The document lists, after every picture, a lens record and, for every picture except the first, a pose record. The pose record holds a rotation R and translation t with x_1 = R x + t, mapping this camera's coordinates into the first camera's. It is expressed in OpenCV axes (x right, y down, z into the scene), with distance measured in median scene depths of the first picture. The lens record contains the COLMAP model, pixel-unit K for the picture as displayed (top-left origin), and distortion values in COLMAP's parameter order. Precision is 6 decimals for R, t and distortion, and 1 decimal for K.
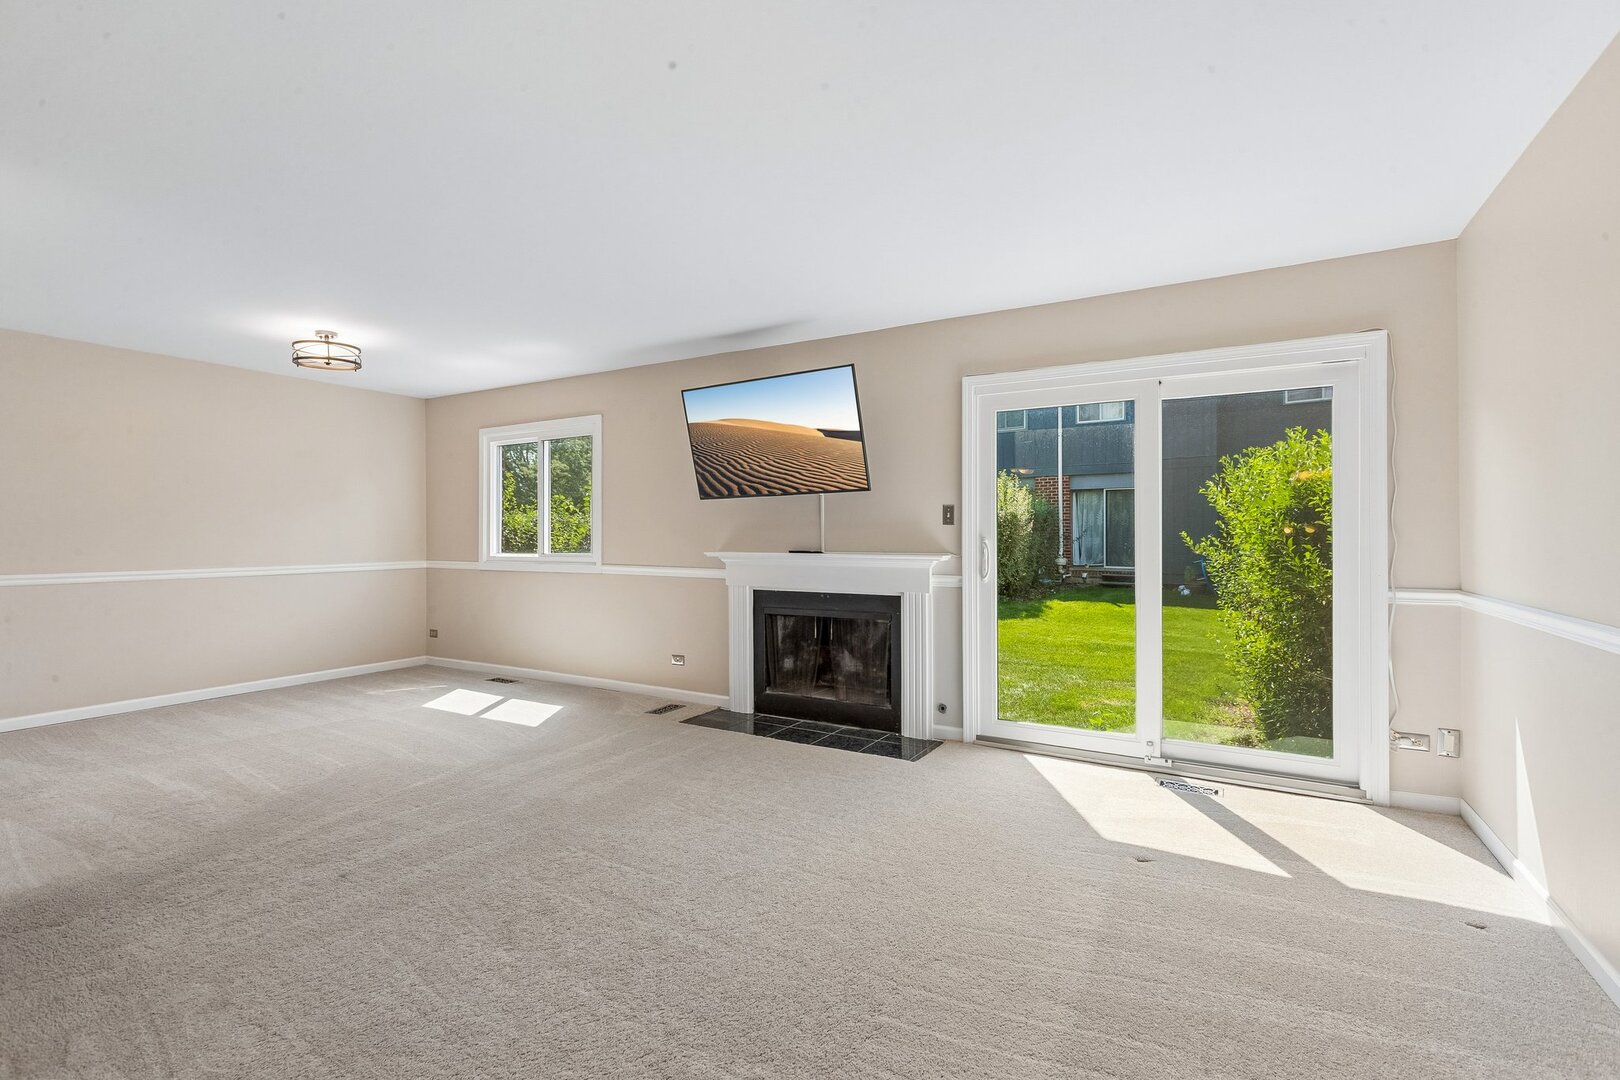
lens RADIAL K [[734.1, 0, 810.4], [0, 734.1, 539.6], [0, 0, 1]] dist [0.001046, 0.000221]
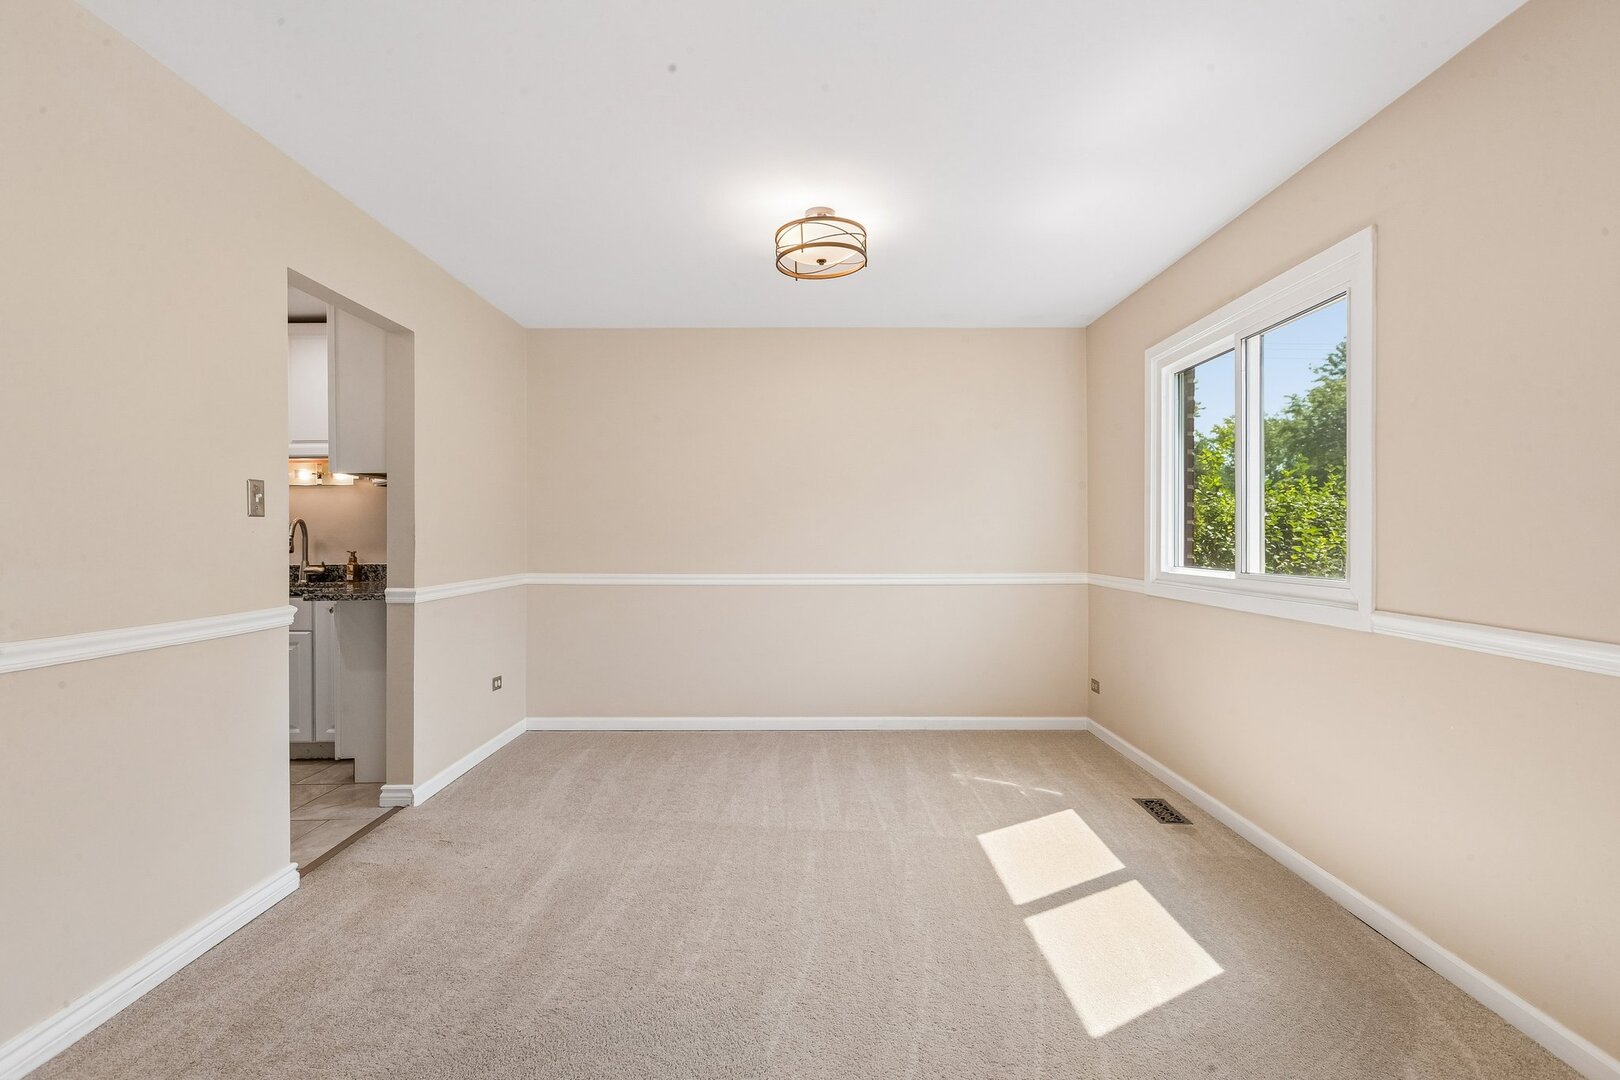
lens RADIAL K [[728.6, 0, 809.5], [0, 728.6, 533.6], [0, 0, 1]] dist [-0.002065, -0.000398]
pose [[0.498189, 0.000885, -0.867068, -0.101410], [-0.005940, 0.999979, -0.002392, -0.004475], [0.867048, 0.006342, 0.498184, 0.568487]]
